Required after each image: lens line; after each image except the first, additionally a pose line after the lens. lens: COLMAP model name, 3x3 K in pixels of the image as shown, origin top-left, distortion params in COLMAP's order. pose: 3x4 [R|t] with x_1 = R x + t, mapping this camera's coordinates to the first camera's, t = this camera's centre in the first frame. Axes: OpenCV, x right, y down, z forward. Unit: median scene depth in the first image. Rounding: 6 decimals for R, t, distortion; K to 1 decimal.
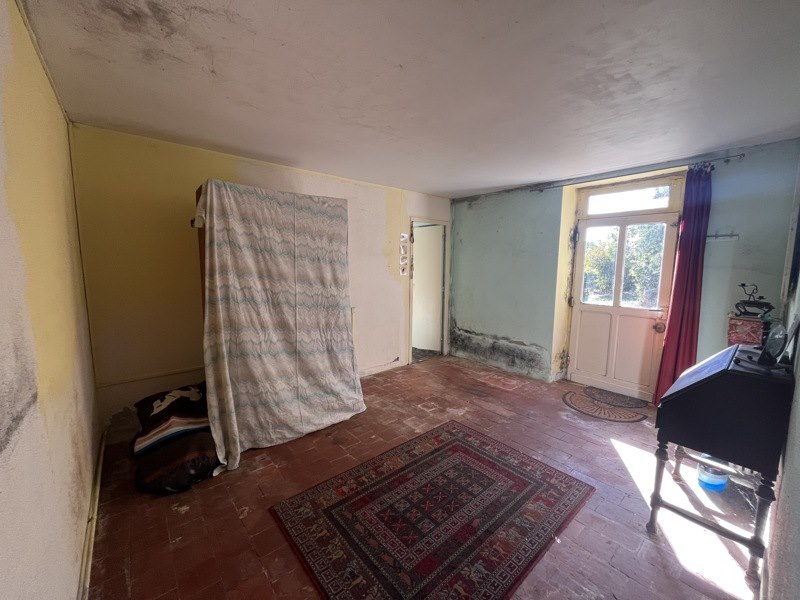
lens RADIAL K [[322.9, 0, 400.0], [0, 322.9, 300.0], [0, 0, 1]] dist [-0.000128, -0.000228]
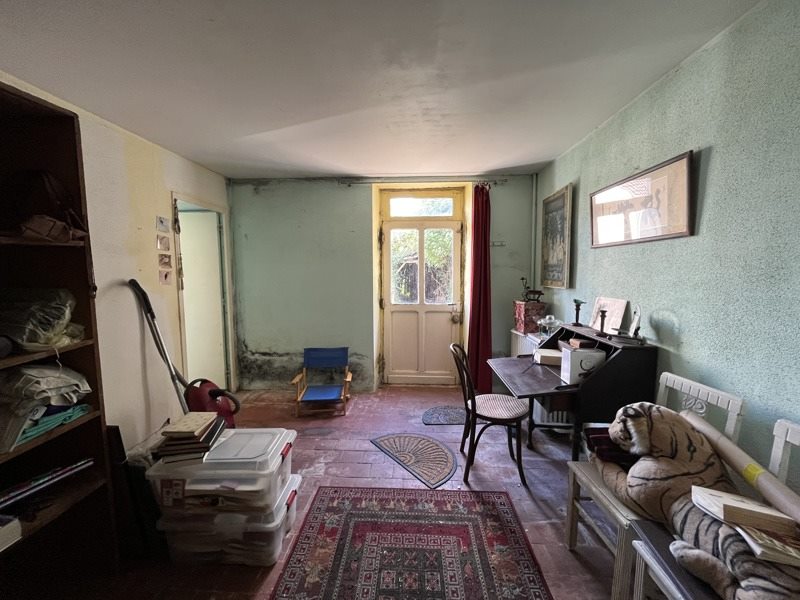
lens RADIAL K [[322.9, 0, 400.0], [0, 322.9, 300.0], [0, 0, 1]] dist [-0.000128, -0.000228]
pose [[0.690635, -0.078621, 0.718917, -0.127940], [0.091671, 0.995572, 0.020811, -0.019739], [-0.717369, 0.051531, 0.694785, 0.254047]]
